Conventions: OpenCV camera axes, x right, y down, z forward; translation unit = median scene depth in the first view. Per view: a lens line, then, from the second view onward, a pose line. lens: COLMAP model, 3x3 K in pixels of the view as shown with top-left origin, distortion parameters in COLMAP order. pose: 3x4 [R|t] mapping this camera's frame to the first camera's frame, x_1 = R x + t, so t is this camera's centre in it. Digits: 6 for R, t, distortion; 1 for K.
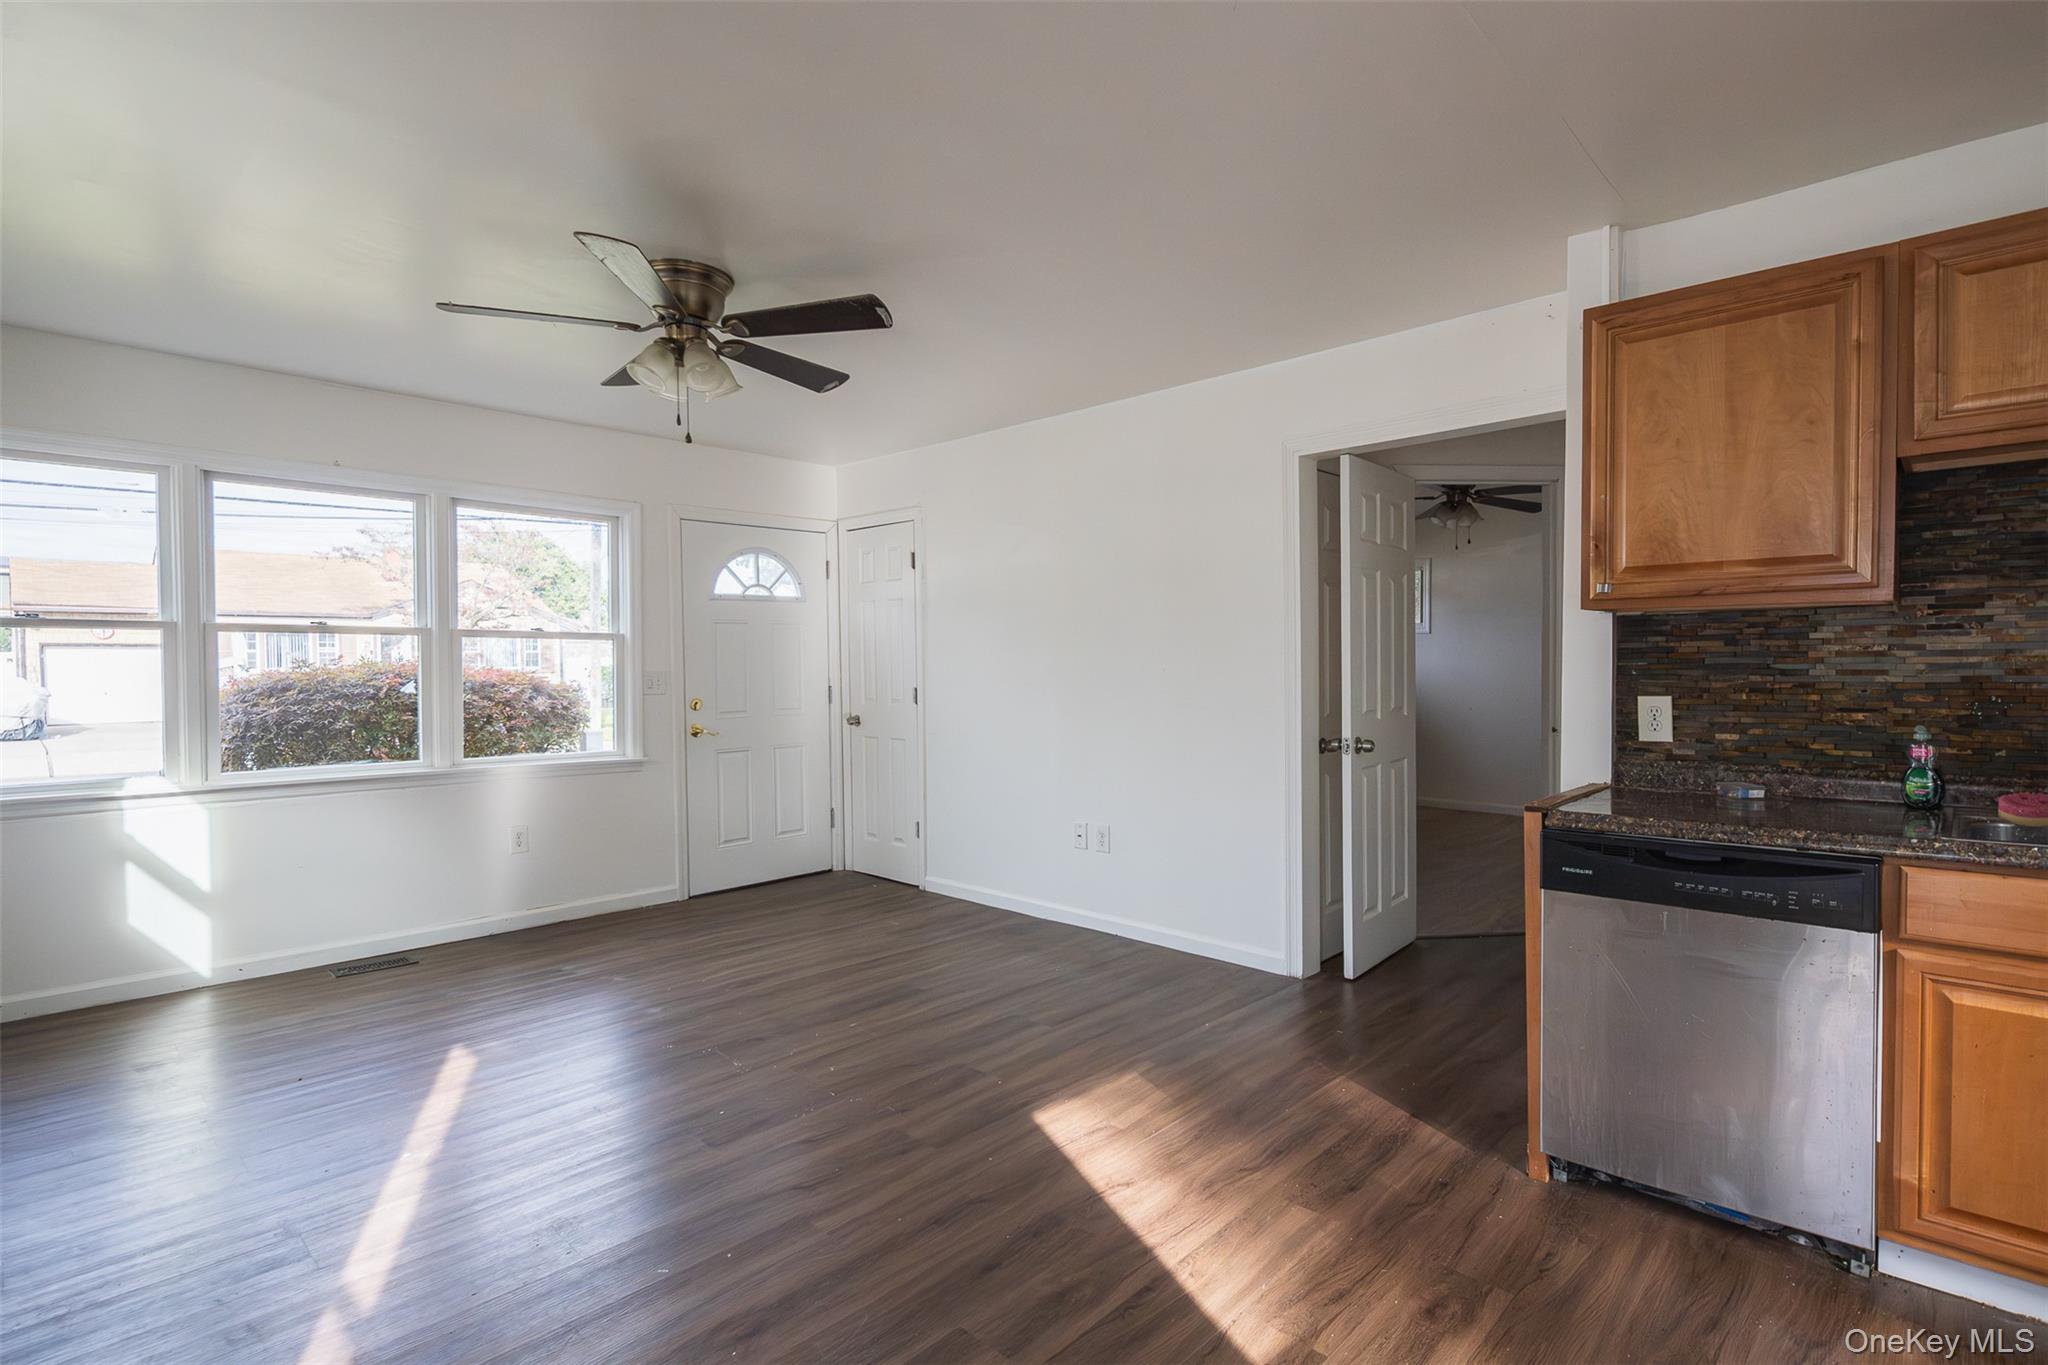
lens RADIAL K [[987.8, 0, 1034.5], [0, 987.8, 691.2], [0, 0, 1]] dist [0.008290, -0.007226]
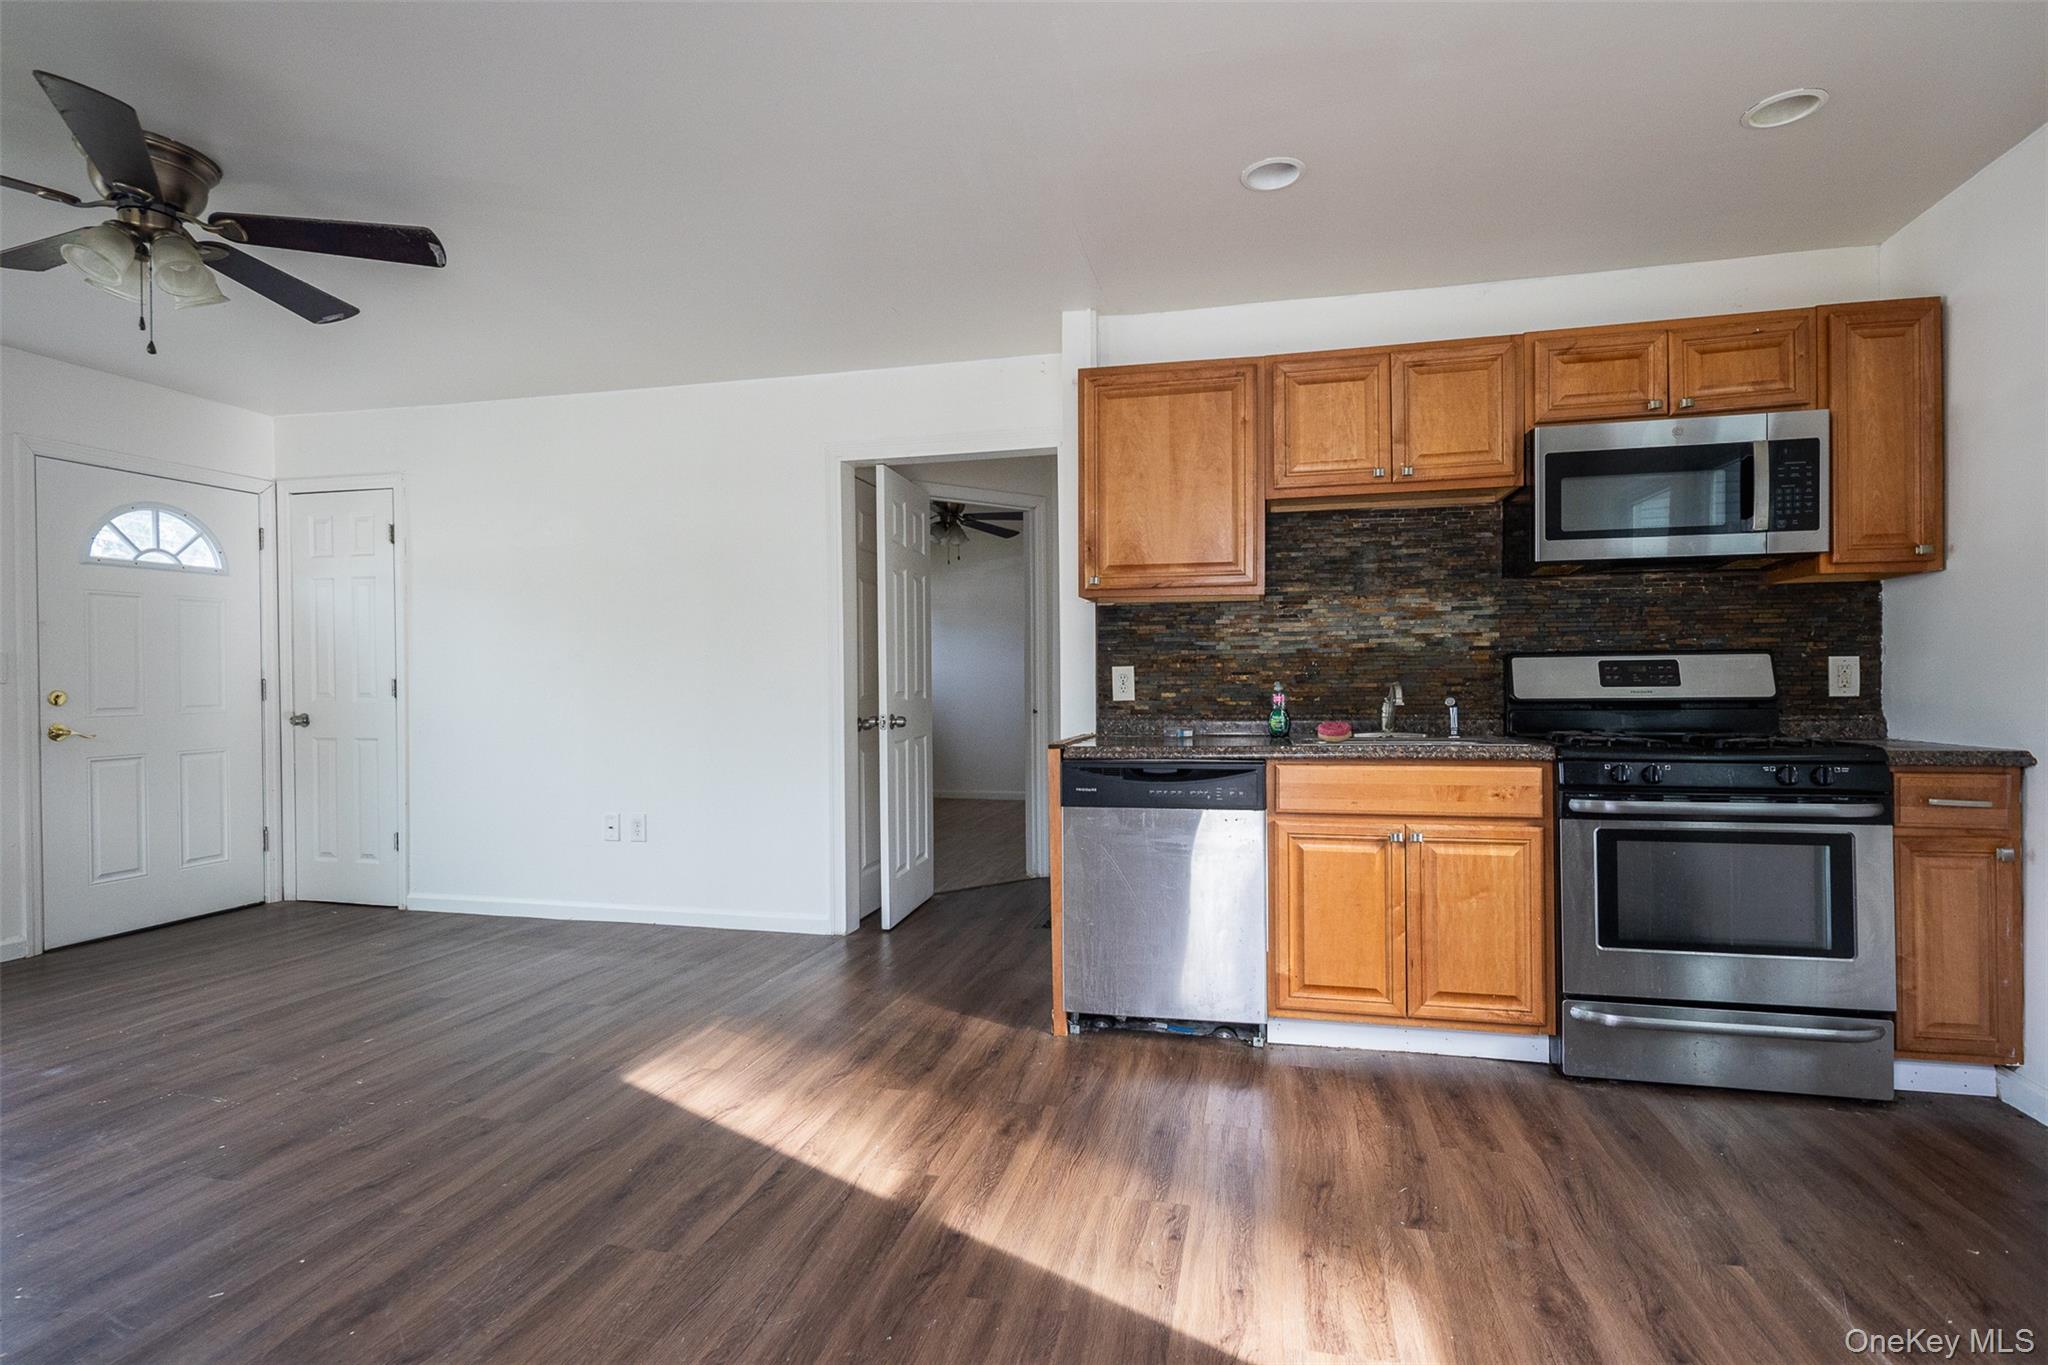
lens RADIAL K [[987.8, 0, 1034.5], [0, 987.8, 691.2], [0, 0, 1]] dist [0.008290, -0.007226]
pose [[0.864883, 0.000178, 0.501974, -0.152742], [0.011028, 0.999752, -0.019355, 0.066578], [-0.501853, 0.022276, 0.864666, -0.094393]]
